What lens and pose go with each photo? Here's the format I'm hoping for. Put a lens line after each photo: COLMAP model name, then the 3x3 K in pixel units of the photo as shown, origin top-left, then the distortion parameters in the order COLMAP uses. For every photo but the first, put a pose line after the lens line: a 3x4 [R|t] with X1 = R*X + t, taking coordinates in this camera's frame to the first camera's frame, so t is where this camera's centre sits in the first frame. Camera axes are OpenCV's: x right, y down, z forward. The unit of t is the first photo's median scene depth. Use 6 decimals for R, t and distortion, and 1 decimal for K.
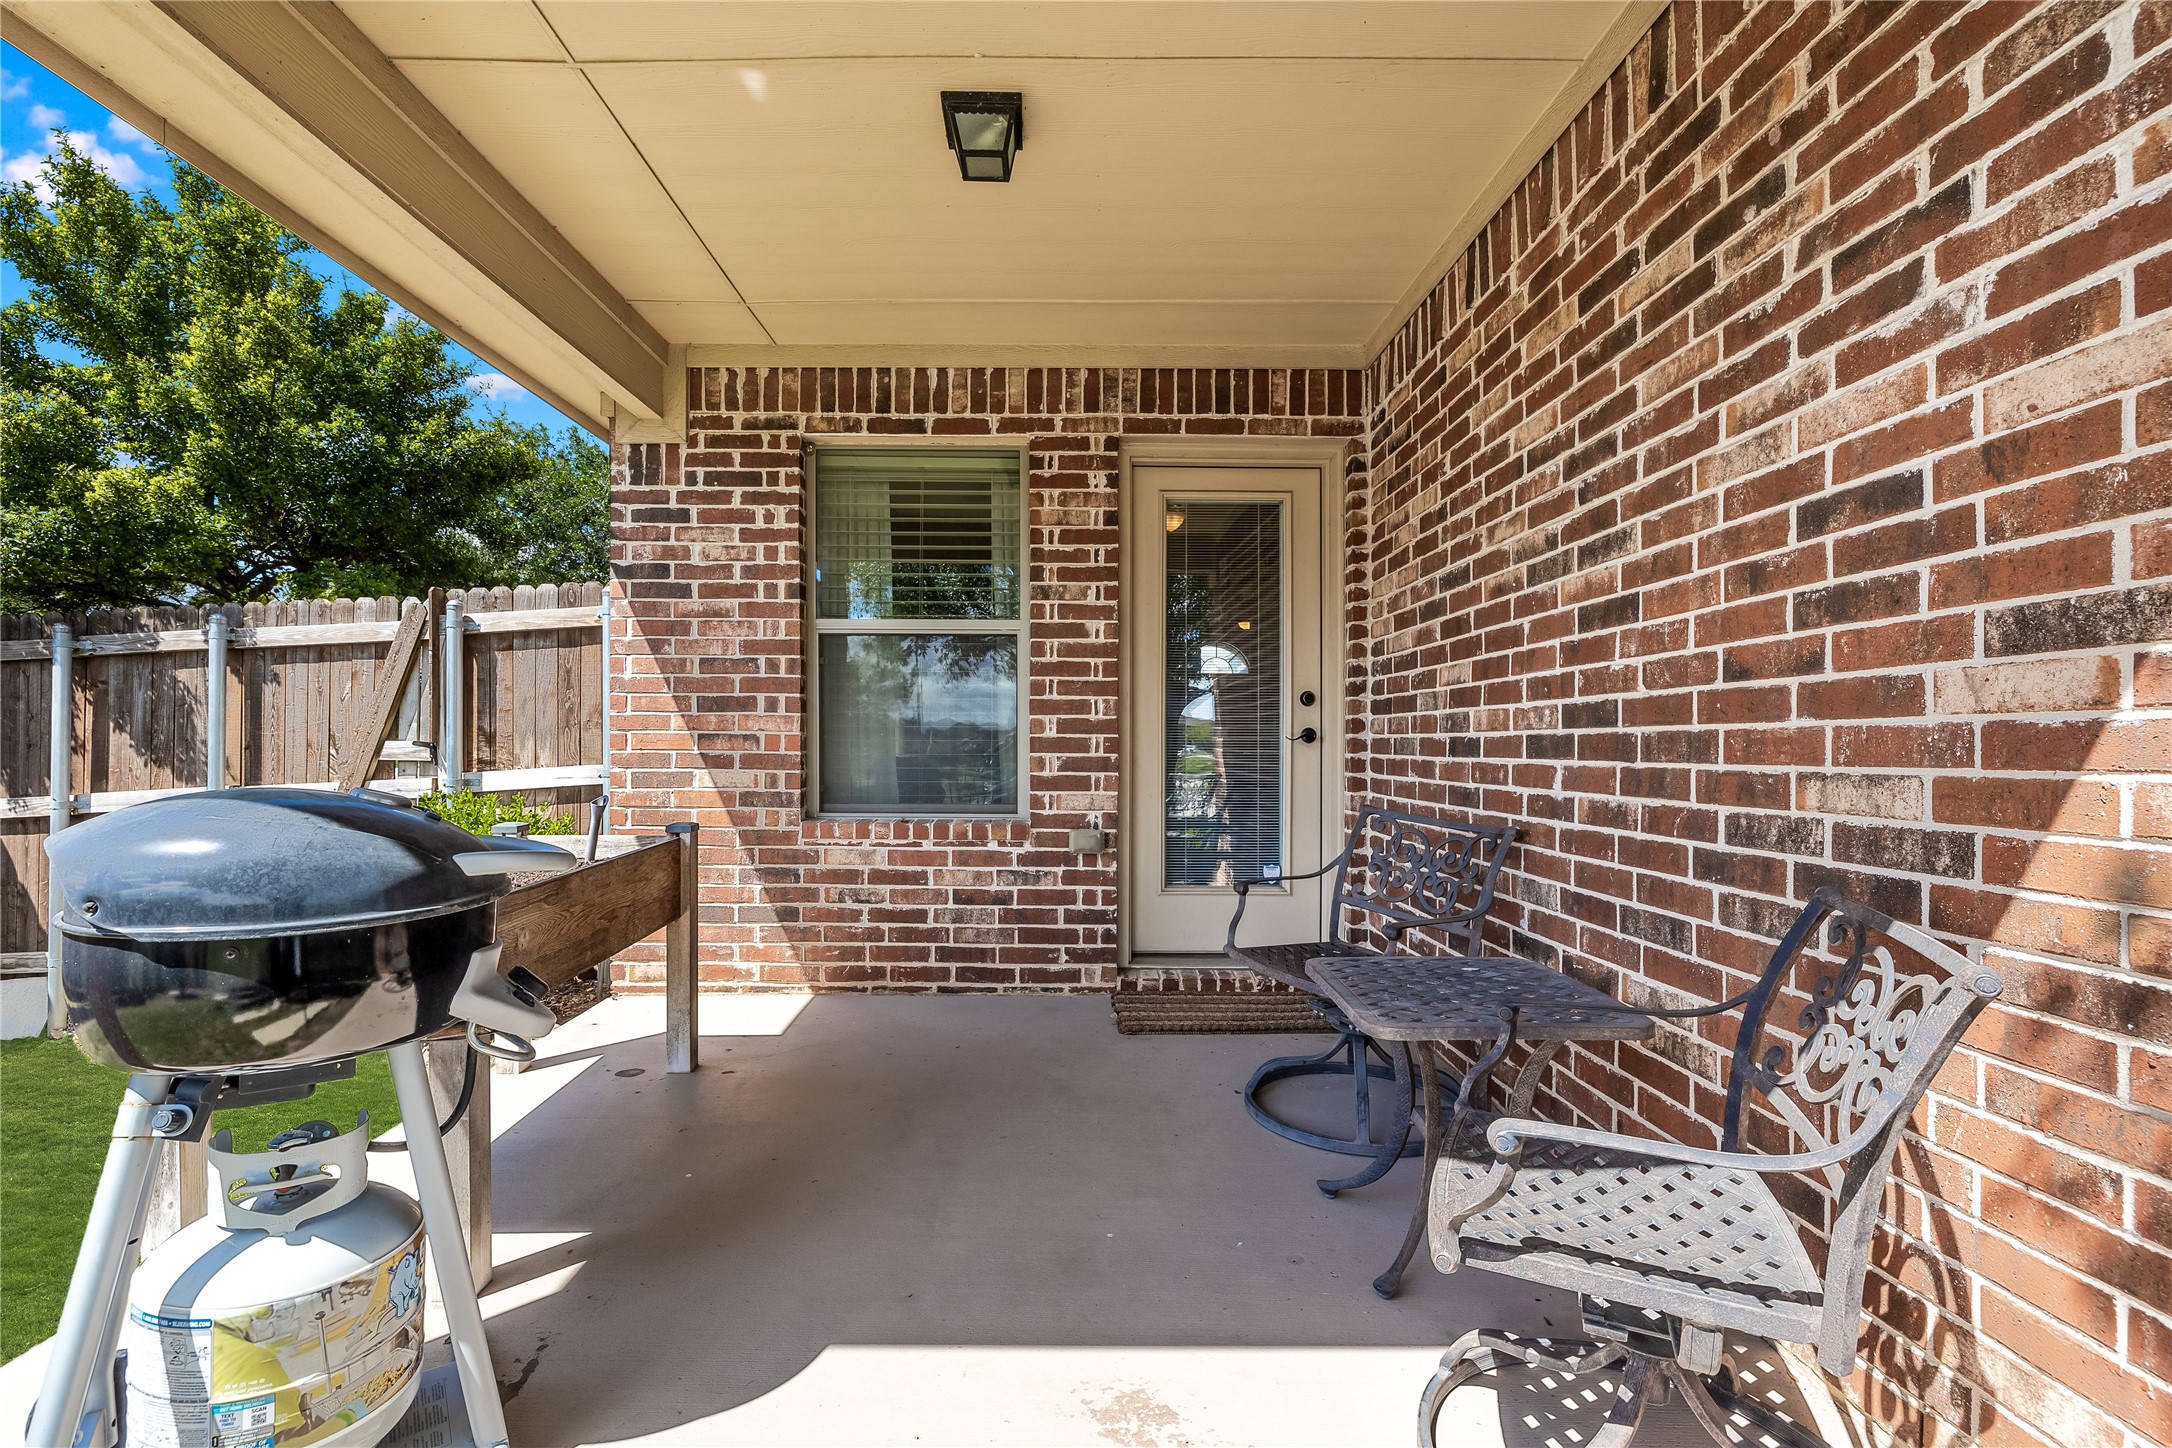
lens RADIAL K [[962.0, 0, 1066.3], [0, 962.0, 739.7], [0, 0, 1]] dist [-0.007824, 0.000882]
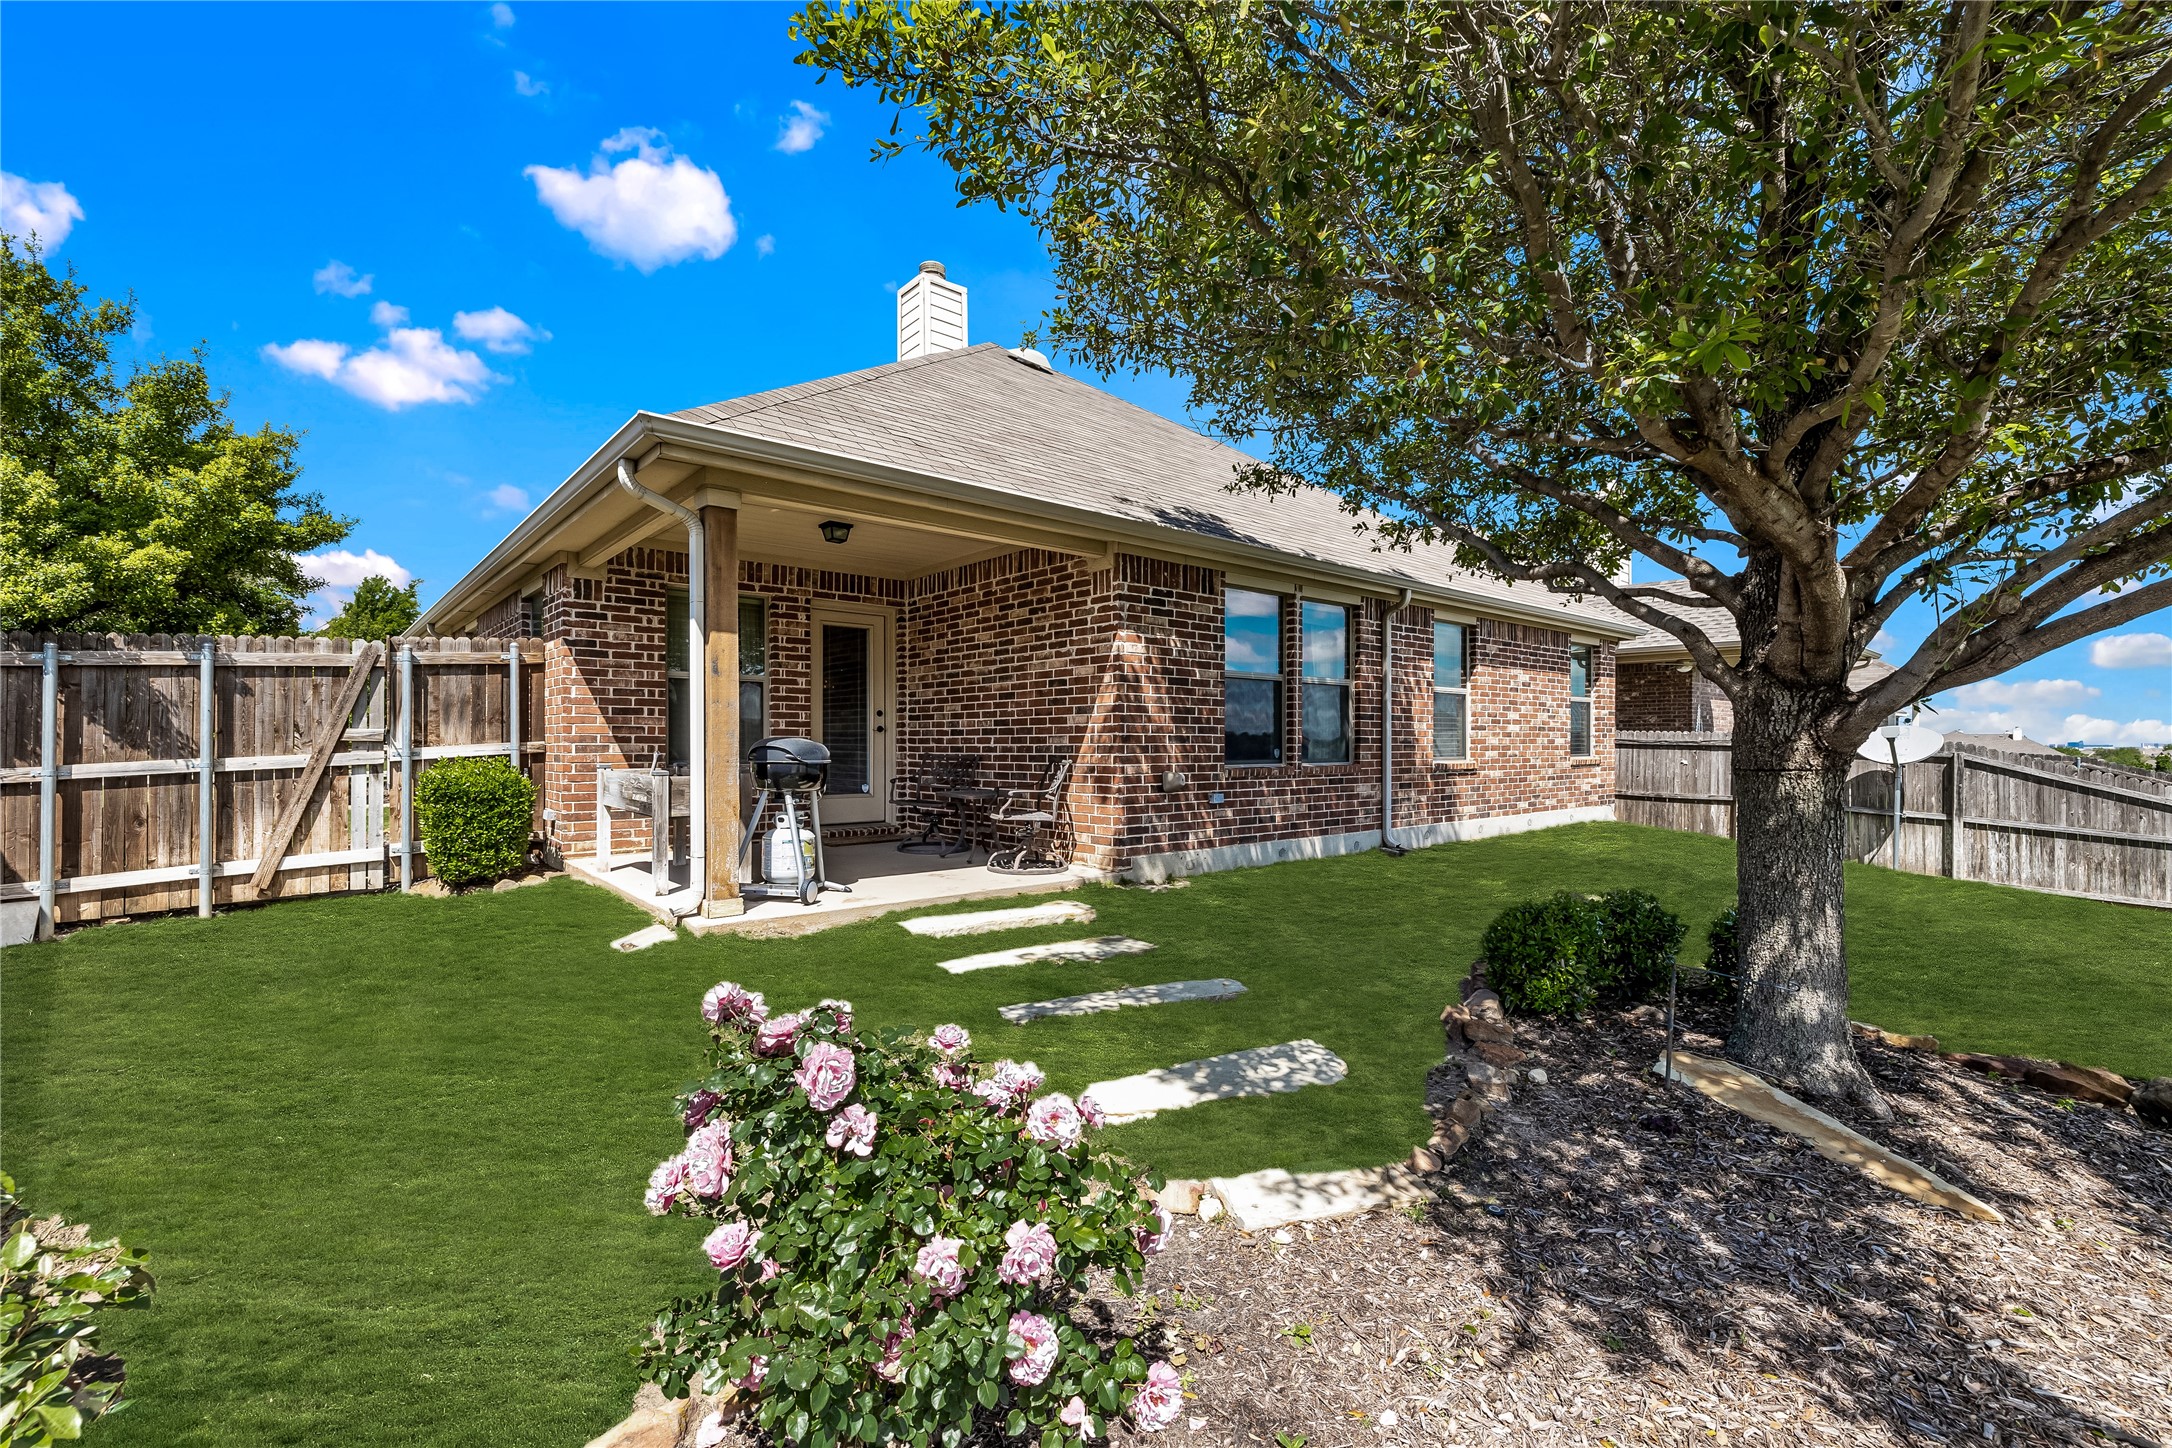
lens RADIAL K [[924.5, 0, 1095.4], [0, 924.5, 737.4], [0, 0, 1]] dist [-0.000098, 0.000219]
pose [[0.753173, 0.000905, 0.657822, -1.666969], [0.000211, 0.999999, -0.001617, 0.039644], [-0.657823, 0.001357, 0.753172, -2.094065]]
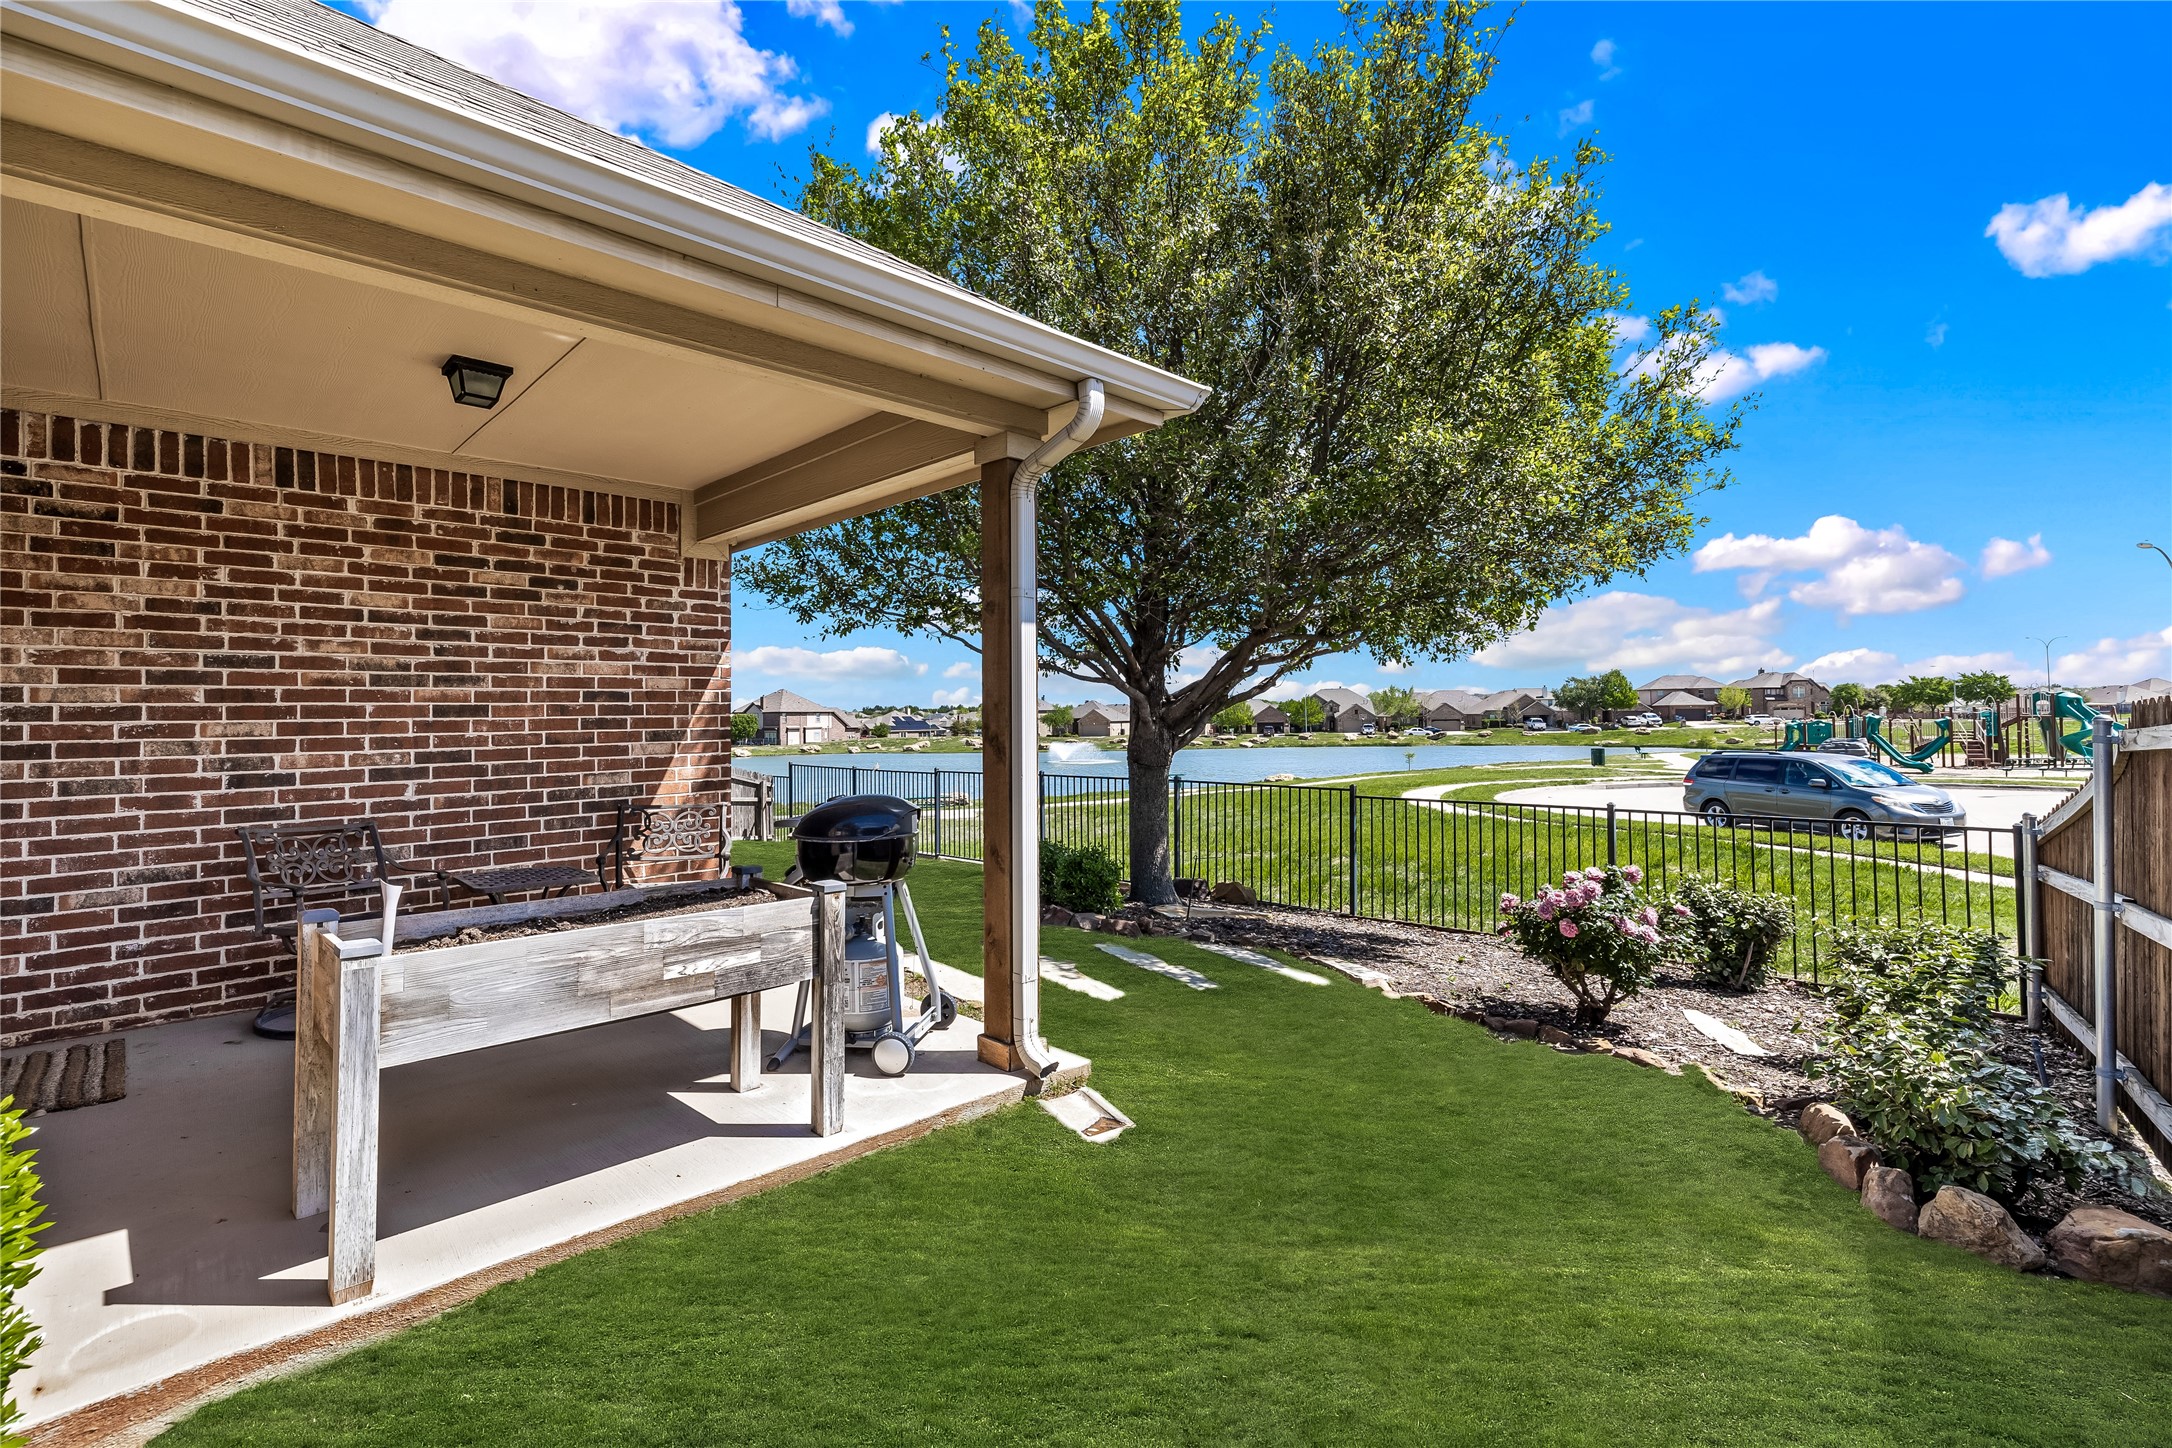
lens RADIAL K [[962.0, 0, 1082.2], [0, 962.0, 704.8], [0, 0, 1]] dist [-0.007824, 0.000882]
pose [[-0.694591, 0.023935, 0.719006, -2.172567], [0.014027, 0.999707, -0.019729, -0.088462], [-0.719268, -0.003618, -0.694723, 1.626439]]
